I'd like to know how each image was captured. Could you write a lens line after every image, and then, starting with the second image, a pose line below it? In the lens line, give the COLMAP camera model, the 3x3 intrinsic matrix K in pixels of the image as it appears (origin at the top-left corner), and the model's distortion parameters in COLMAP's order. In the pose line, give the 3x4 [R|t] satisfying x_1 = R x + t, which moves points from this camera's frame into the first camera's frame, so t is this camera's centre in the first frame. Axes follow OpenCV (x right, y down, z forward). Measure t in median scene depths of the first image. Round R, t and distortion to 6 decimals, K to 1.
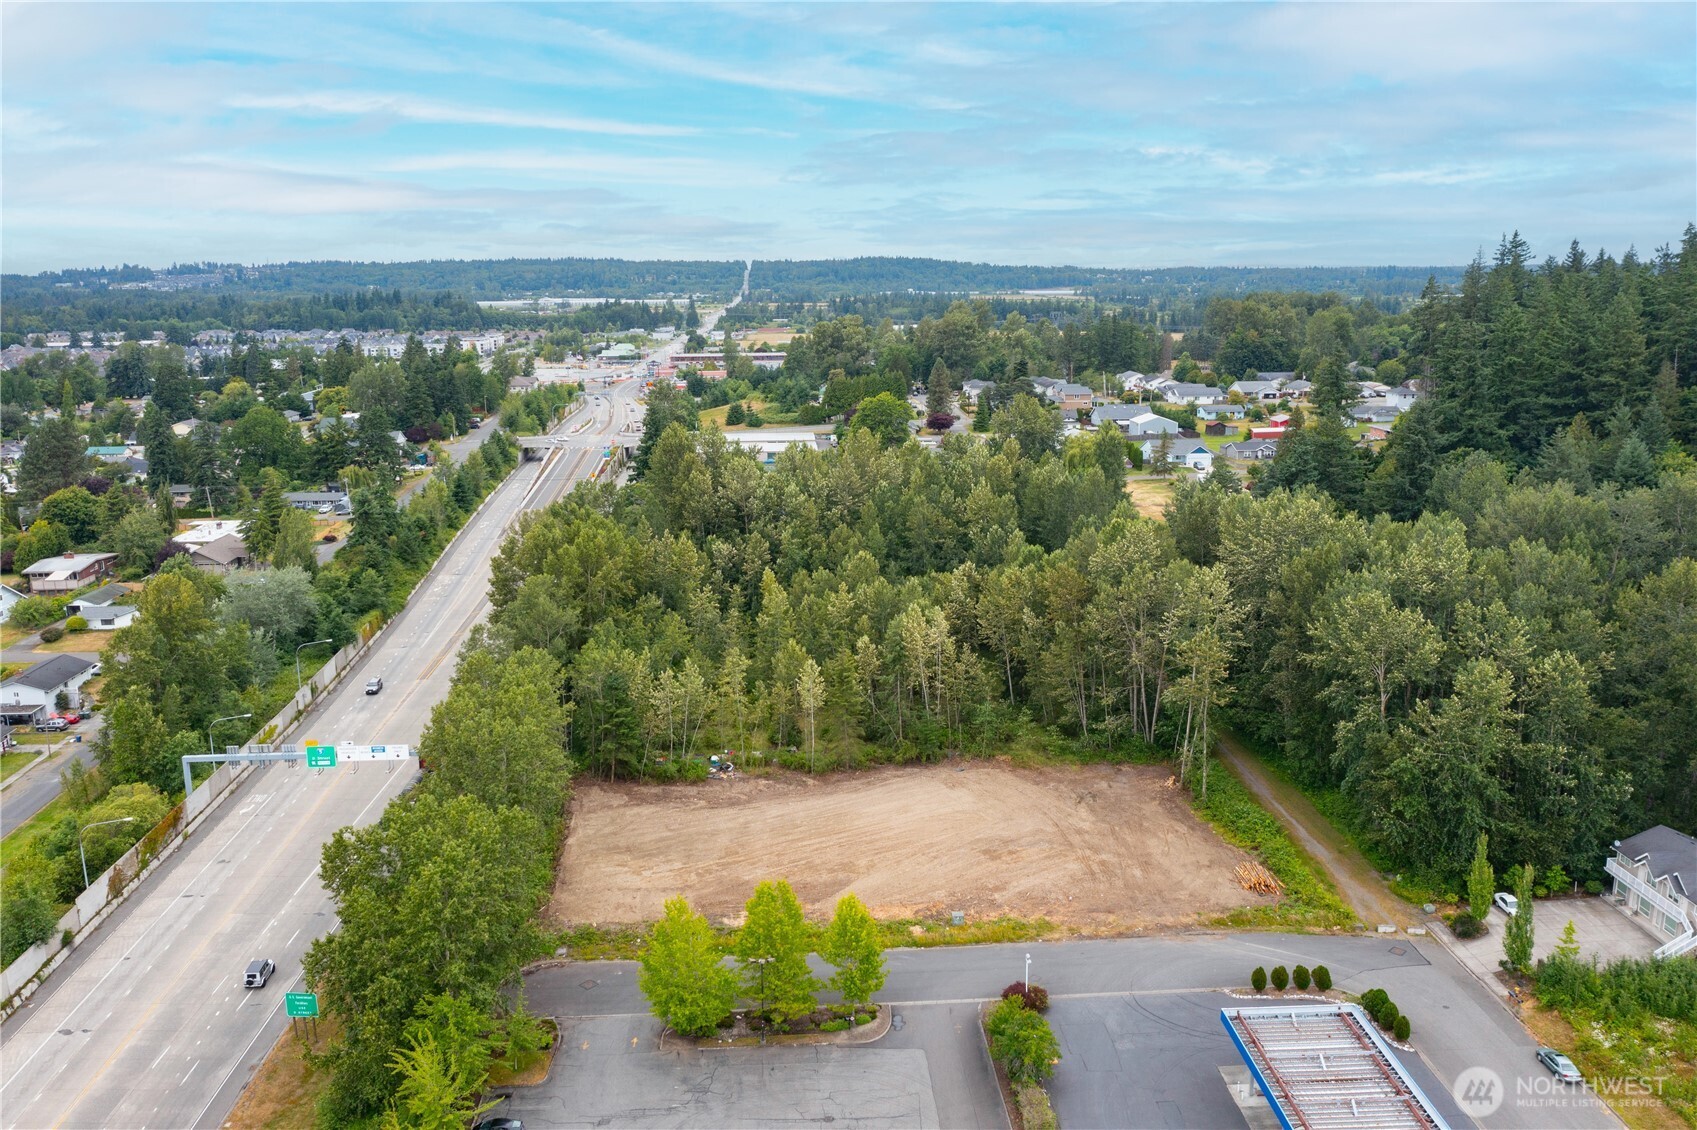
lens RADIAL K [[1331.5, 0, 847.3], [0, 1331.5, 562.4], [0, 0, 1]] dist [-0.019919, 0.014894]
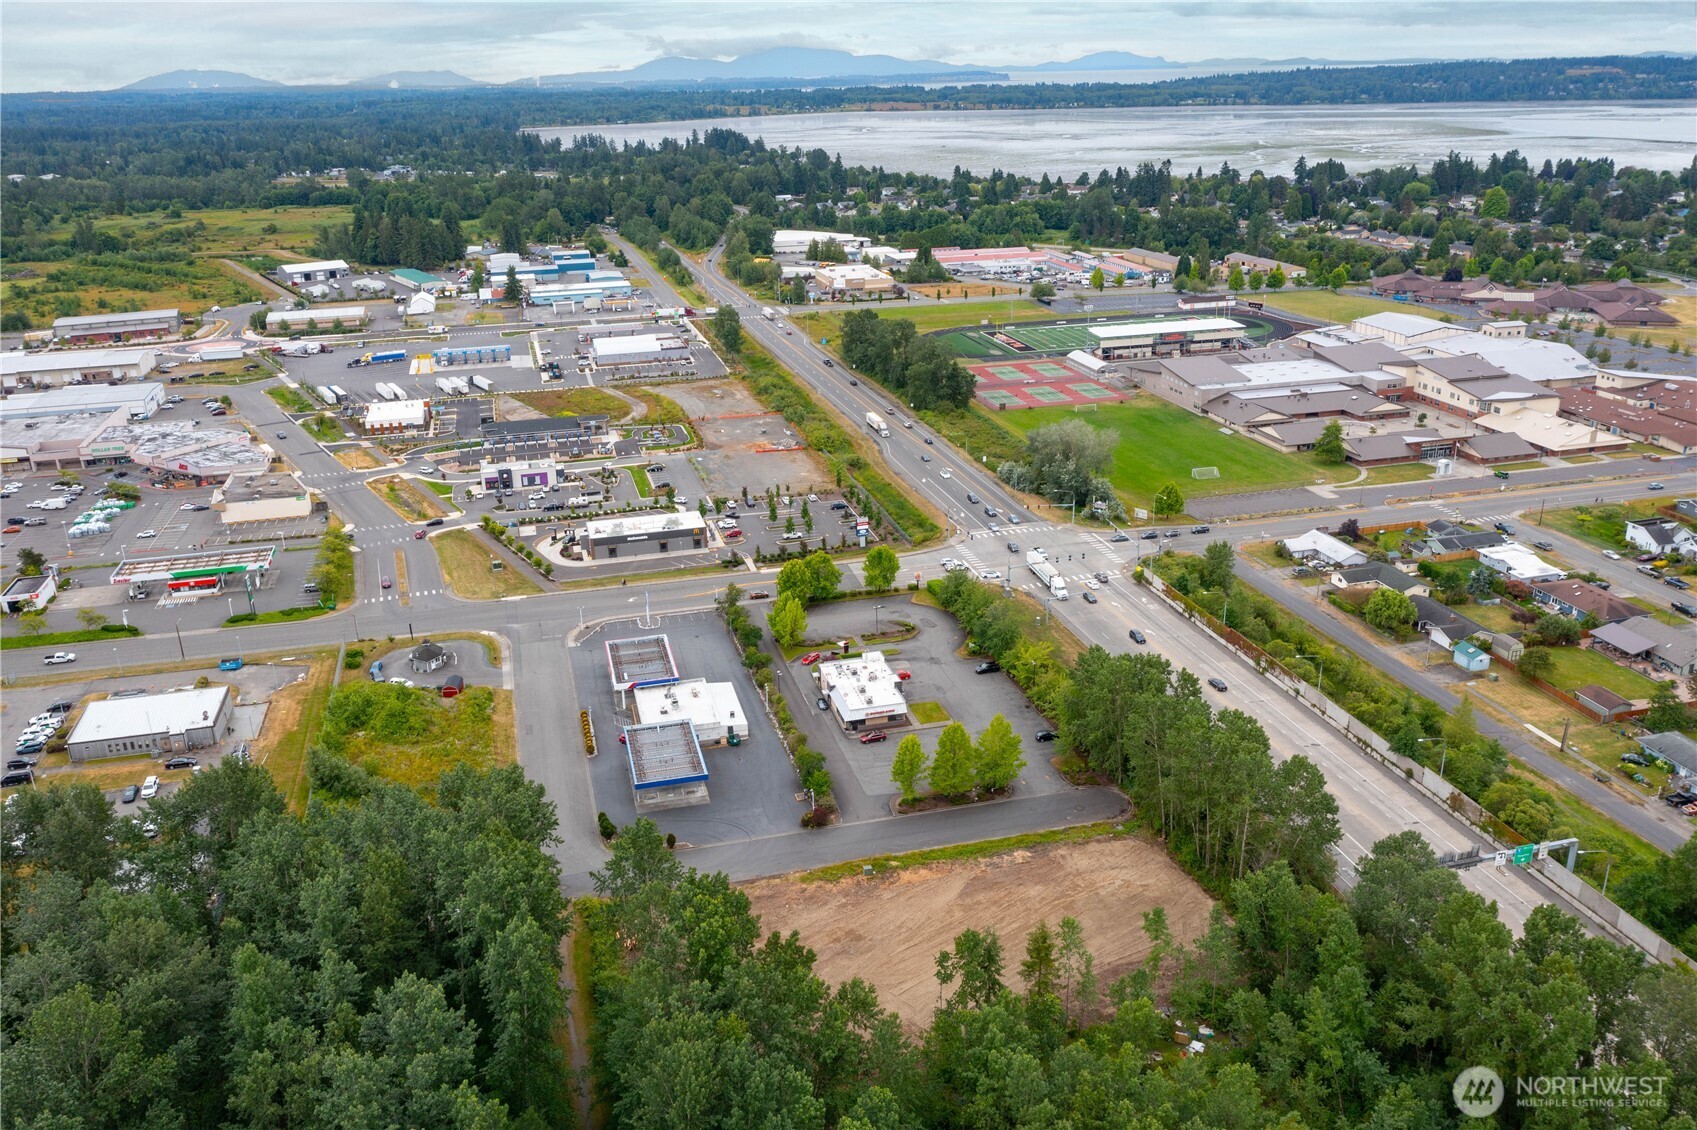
lens RADIAL K [[1330.9, 0, 847.1], [0, 1330.9, 559.1], [0, 0, 1]] dist [-0.017861, 0.005736]
pose [[-0.979649, 0.098009, -0.175161, 0.214104], [-0.012111, 0.842225, 0.538990, -0.512582], [0.200351, 0.530143, -0.823898, 1.335084]]
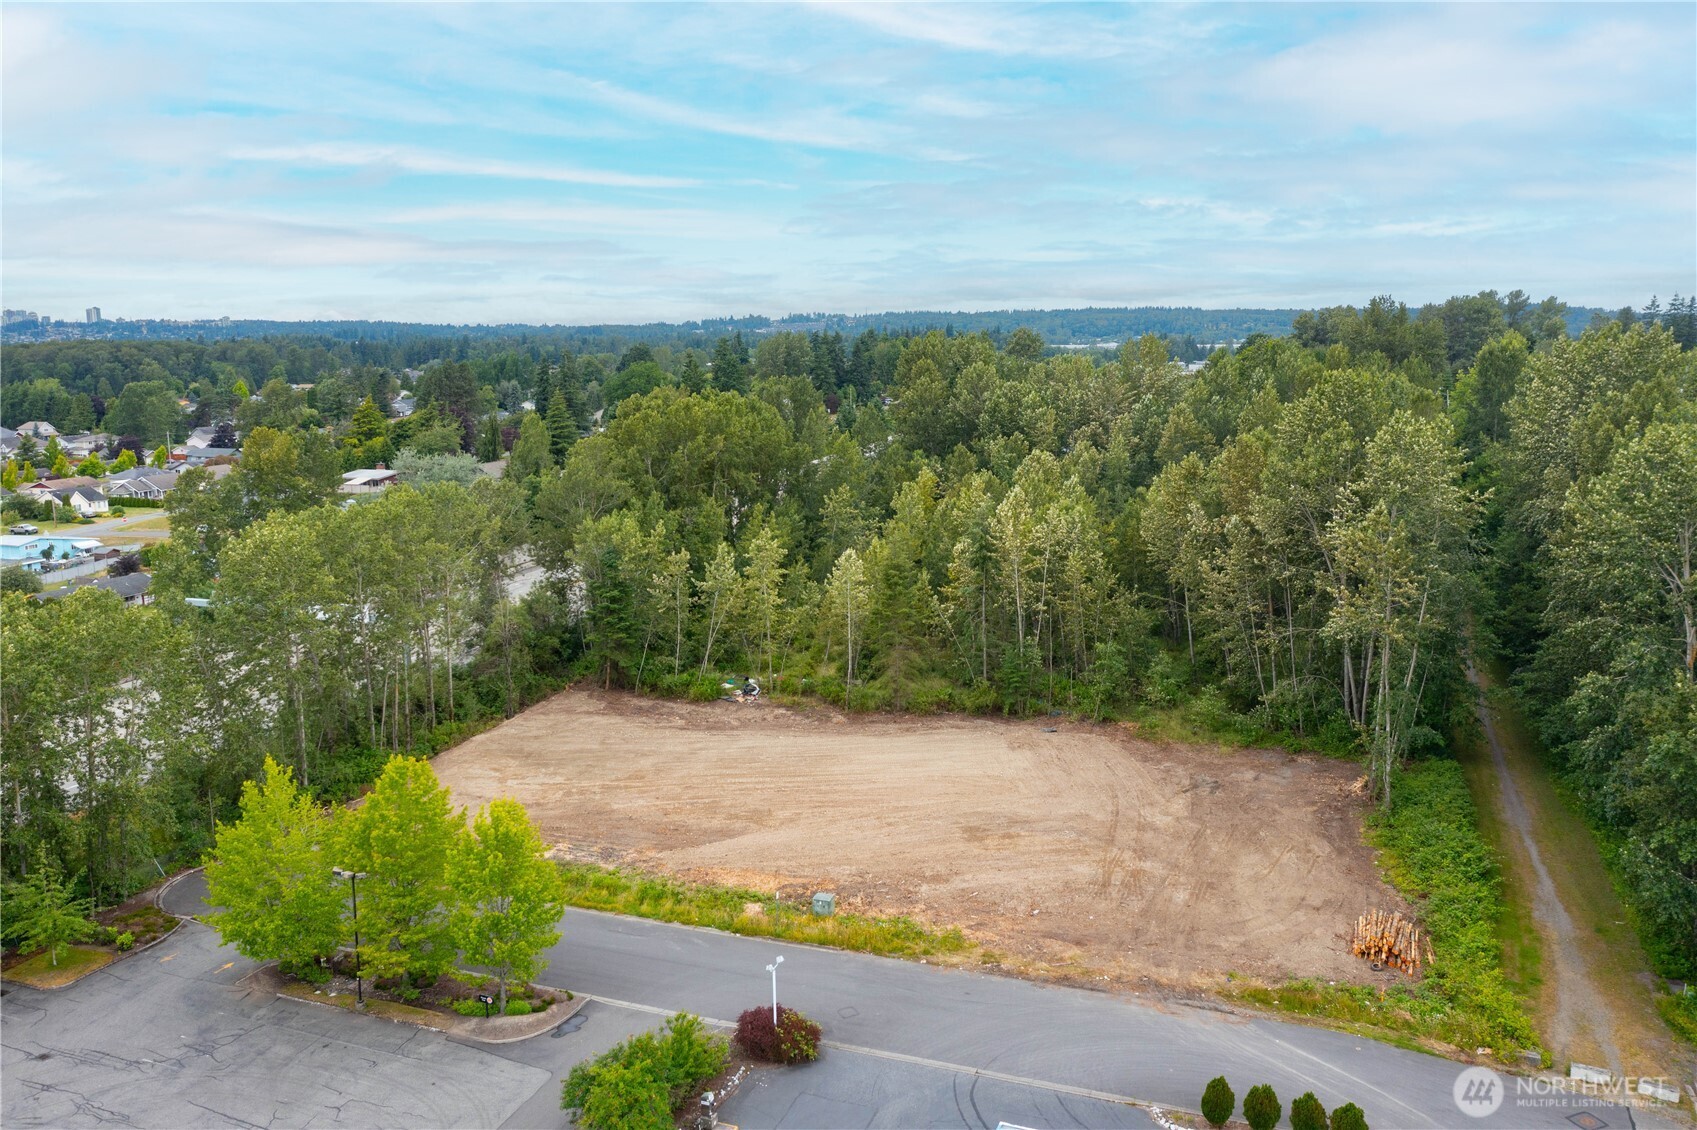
lens RADIAL K [[1330.9, 0, 847.1], [0, 1330.9, 559.1], [0, 0, 1]] dist [-0.017861, 0.005736]
pose [[0.909007, 0.069451, -0.410954, 0.228841], [-0.087354, 0.995866, -0.024922, 0.082355], [0.407524, 0.058553, 0.911315, 0.290254]]
